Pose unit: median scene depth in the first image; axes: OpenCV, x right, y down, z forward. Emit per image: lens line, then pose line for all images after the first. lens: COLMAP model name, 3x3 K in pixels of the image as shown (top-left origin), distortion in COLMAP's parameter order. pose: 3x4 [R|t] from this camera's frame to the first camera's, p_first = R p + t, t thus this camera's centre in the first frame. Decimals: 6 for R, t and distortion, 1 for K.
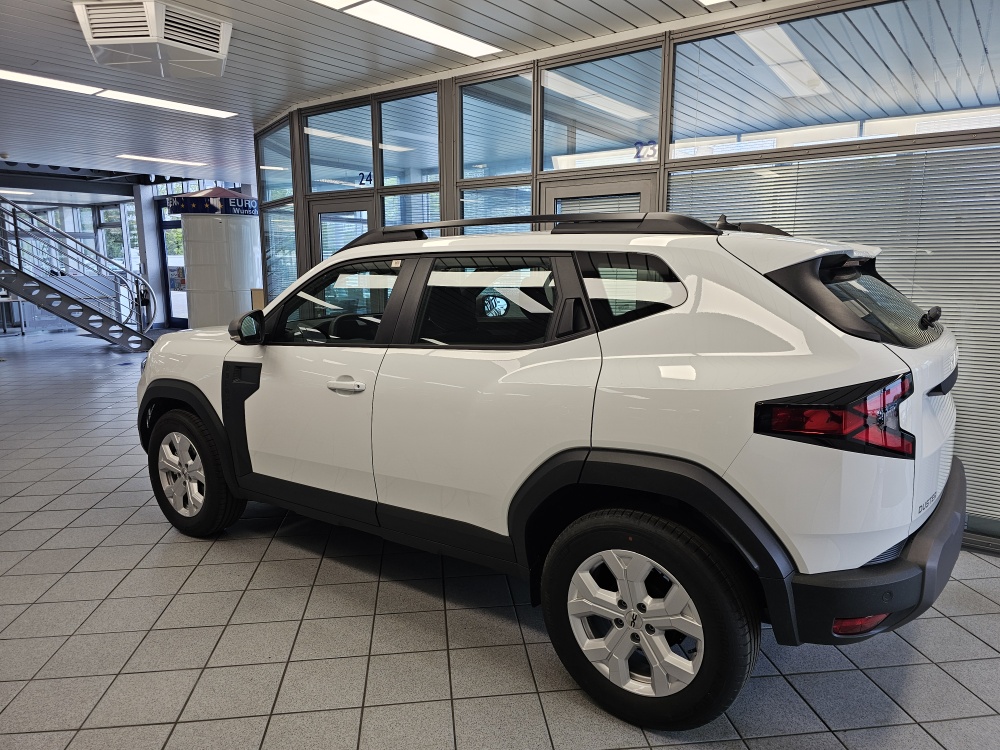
lens RADIAL K [[672.9, 0, 505.6], [0, 672.9, 372.0], [0, 0, 1]] dist [0.050698, -0.051632]
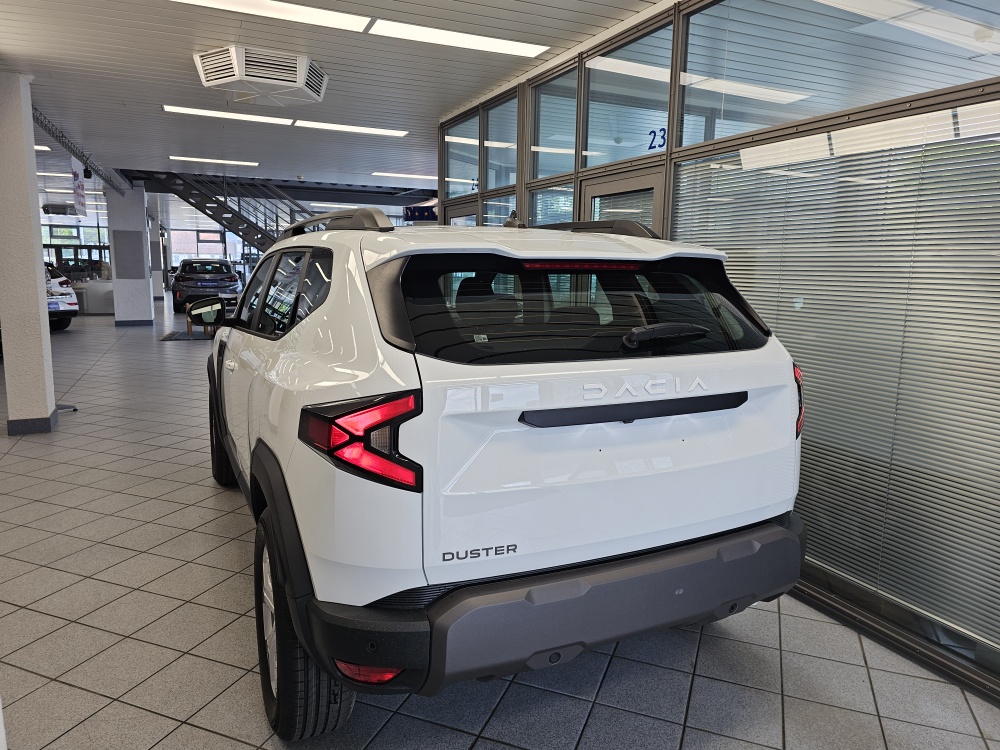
lens RADIAL K [[672.9, 0, 504.6], [0, 672.9, 364.8], [0, 0, 1]] dist [0.050698, -0.051632]
pose [[0.880994, 0.087586, -0.464950, 0.449798], [-0.096995, 0.995278, 0.003701, -0.018353], [0.463078, 0.041837, 0.885329, 0.131584]]
